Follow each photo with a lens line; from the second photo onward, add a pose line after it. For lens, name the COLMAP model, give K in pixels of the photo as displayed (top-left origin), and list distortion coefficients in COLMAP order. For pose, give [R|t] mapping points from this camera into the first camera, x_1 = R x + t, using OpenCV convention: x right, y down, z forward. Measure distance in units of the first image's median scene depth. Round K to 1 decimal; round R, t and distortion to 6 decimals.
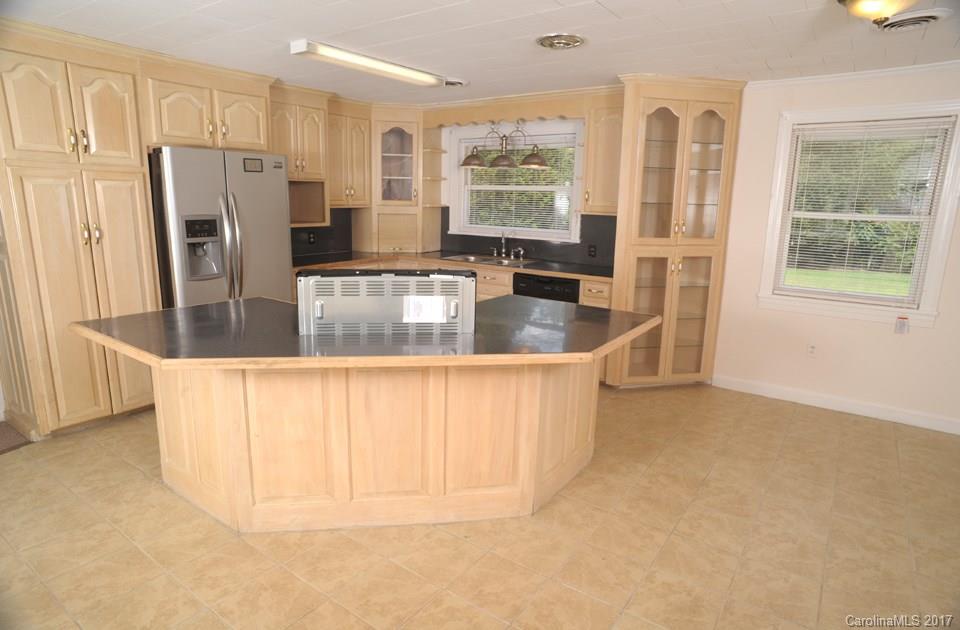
lens RADIAL K [[538.6, 0, 484.2], [0, 538.6, 320.1], [0, 0, 1]] dist [-0.080608, 0.038419]
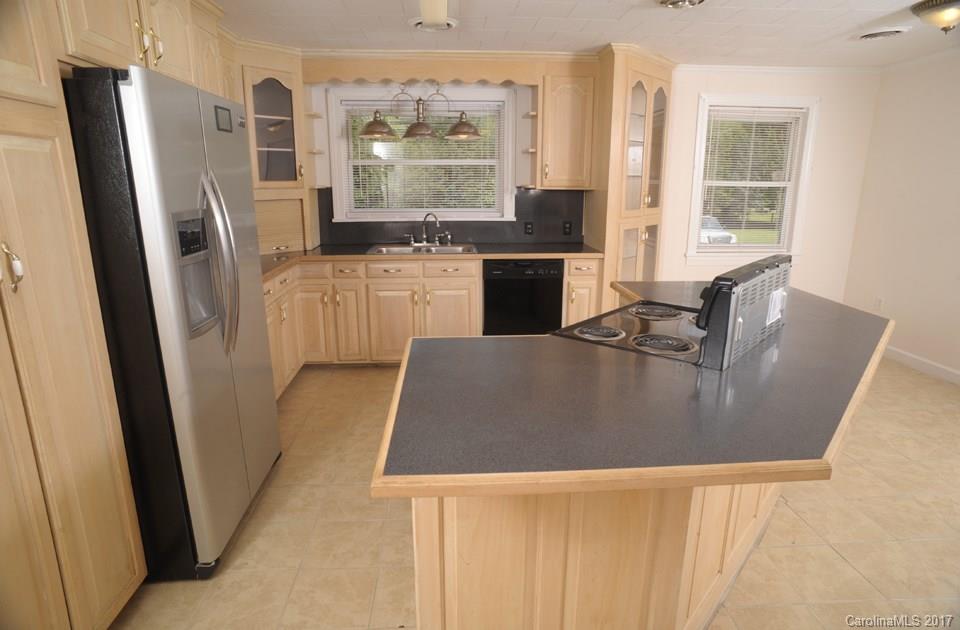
lens RADIAL K [[538.6, 0, 481.3], [0, 538.6, 318.5], [0, 0, 1]] dist [-0.080608, 0.038419]
pose [[0.779363, -0.176530, 0.601191, -0.538539], [0.153504, 0.984045, 0.089953, -0.081847], [-0.607478, 0.022179, 0.794027, 0.349210]]
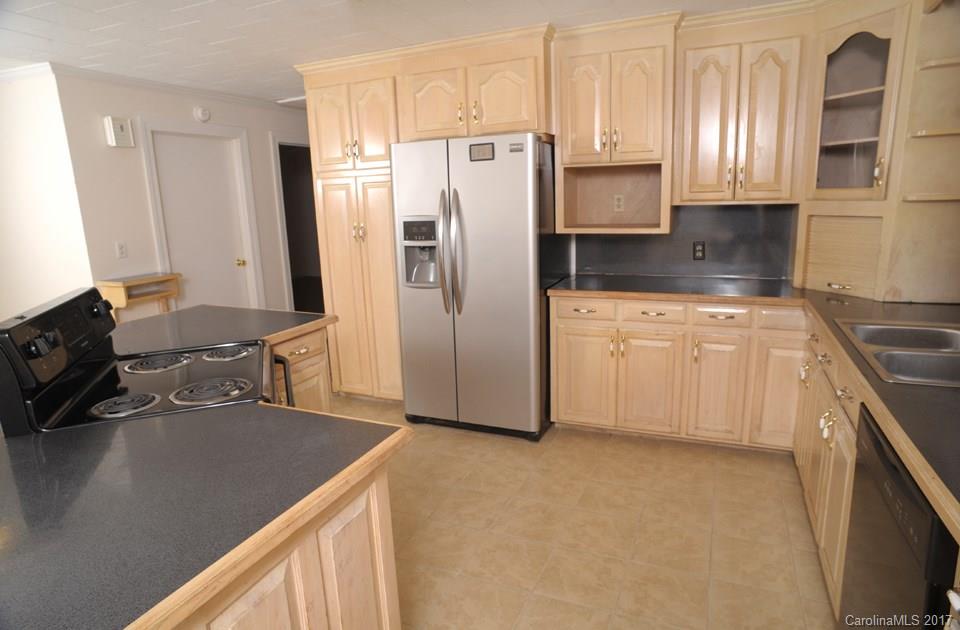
lens RADIAL K [[538.6, 0, 494.7], [0, 538.6, 310.9], [0, 0, 1]] dist [-0.080608, 0.038419]
pose [[0.206978, 0.167708, -0.963864, 0.326954], [-0.182973, 0.974451, 0.130258, -0.154304], [0.961083, 0.149400, 0.232376, 0.782439]]
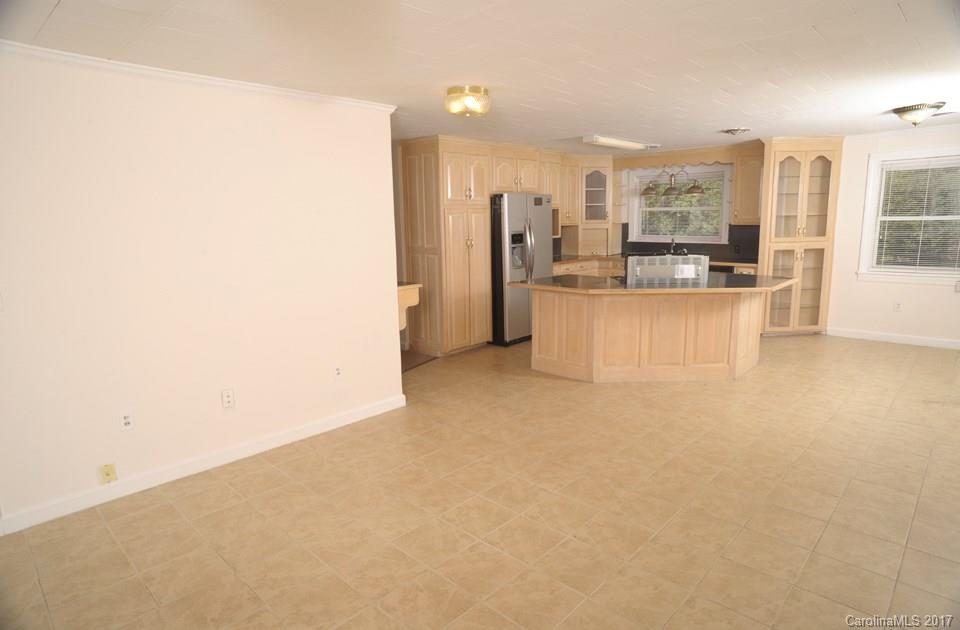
lens RADIAL K [[538.6, 0, 485.6], [0, 538.6, 321.8], [0, 0, 1]] dist [-0.080608, 0.038419]
pose [[0.988755, -0.015485, -0.148743, -0.319974], [0.011085, 0.999477, -0.030367, 0.128642], [0.149136, 0.028376, 0.988410, -0.644915]]
